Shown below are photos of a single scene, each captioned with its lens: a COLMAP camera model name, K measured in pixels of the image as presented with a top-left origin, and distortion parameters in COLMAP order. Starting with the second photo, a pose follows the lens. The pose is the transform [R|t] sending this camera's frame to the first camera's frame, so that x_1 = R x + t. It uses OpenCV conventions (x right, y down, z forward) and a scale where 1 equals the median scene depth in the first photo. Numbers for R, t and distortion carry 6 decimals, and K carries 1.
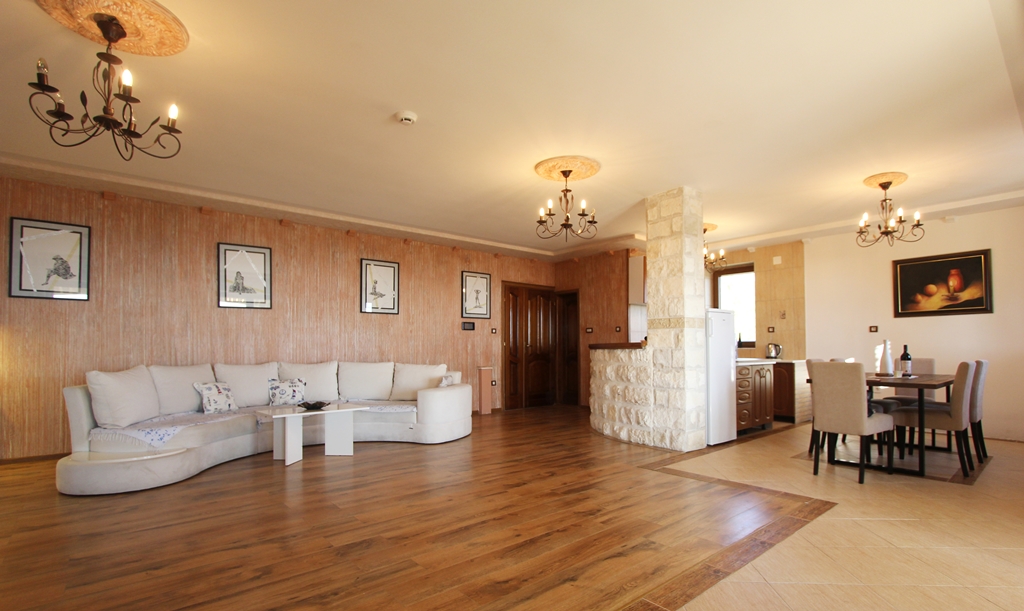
lens RADIAL K [[486.3, 0, 525.7], [0, 486.3, 339.0], [0, 0, 1]] dist [-0.019523, -0.001174]
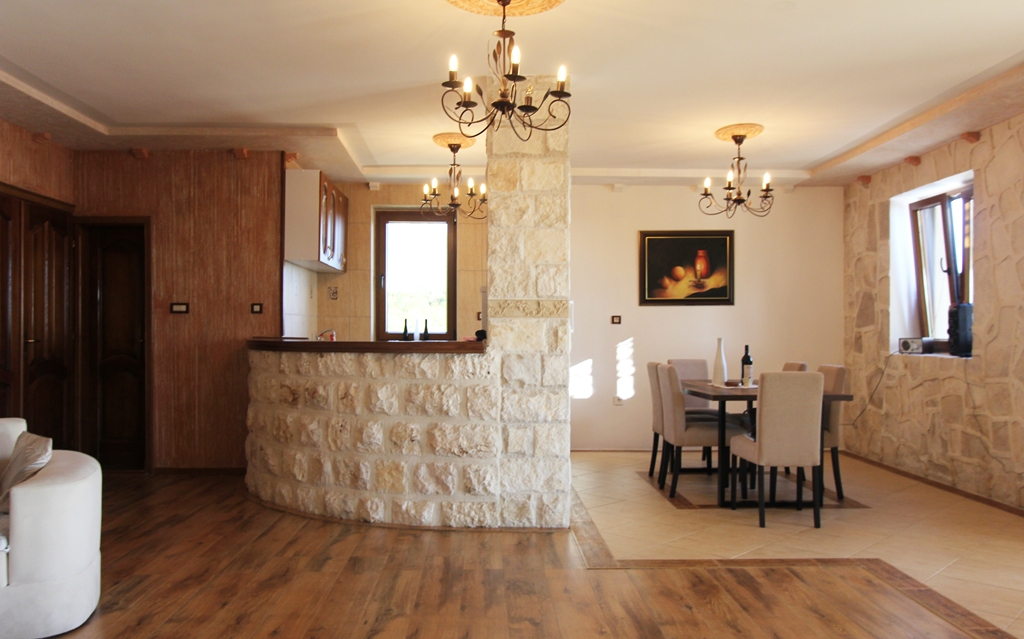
lens RADIAL K [[824.8, 0, 507.2], [0, 824.8, 341.4], [0, 0, 1]] dist [-0.012816, 0.008736]
pose [[0.631929, -0.004104, 0.775015, -0.429001], [-0.019367, 0.999590, 0.021084, -0.012375], [-0.774784, -0.028334, 0.631591, 0.367707]]
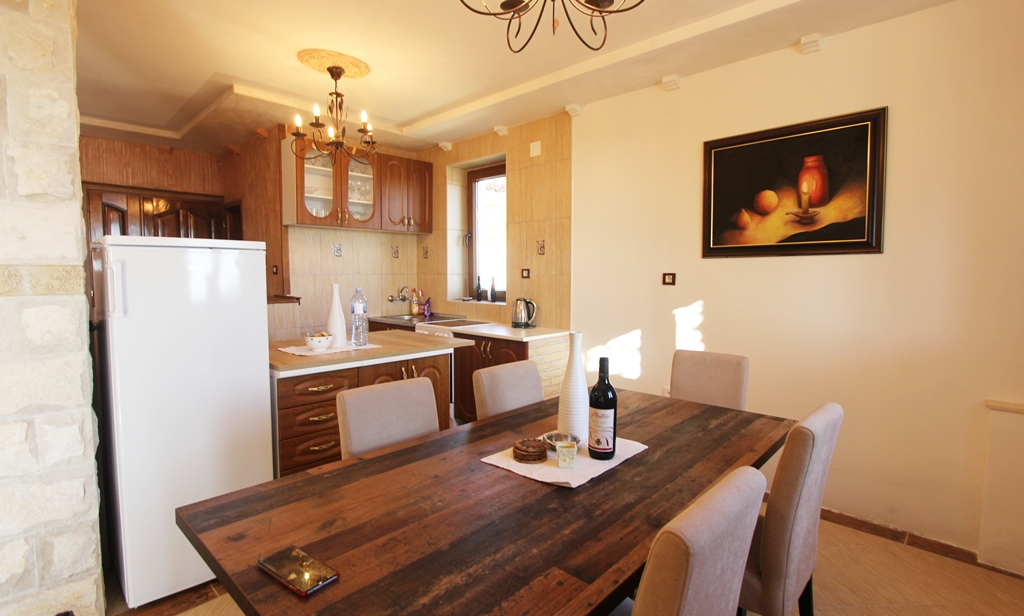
lens RADIAL K [[492.1, 0, 511.9], [0, 492.1, 307.0], [0, 0, 1]] dist [-0.012854, -0.000352]
pose [[0.995240, -0.003139, 0.097406, 0.574945], [-0.005602, 0.995986, 0.089333, -0.041965], [-0.097295, -0.089454, 0.991227, 0.559539]]
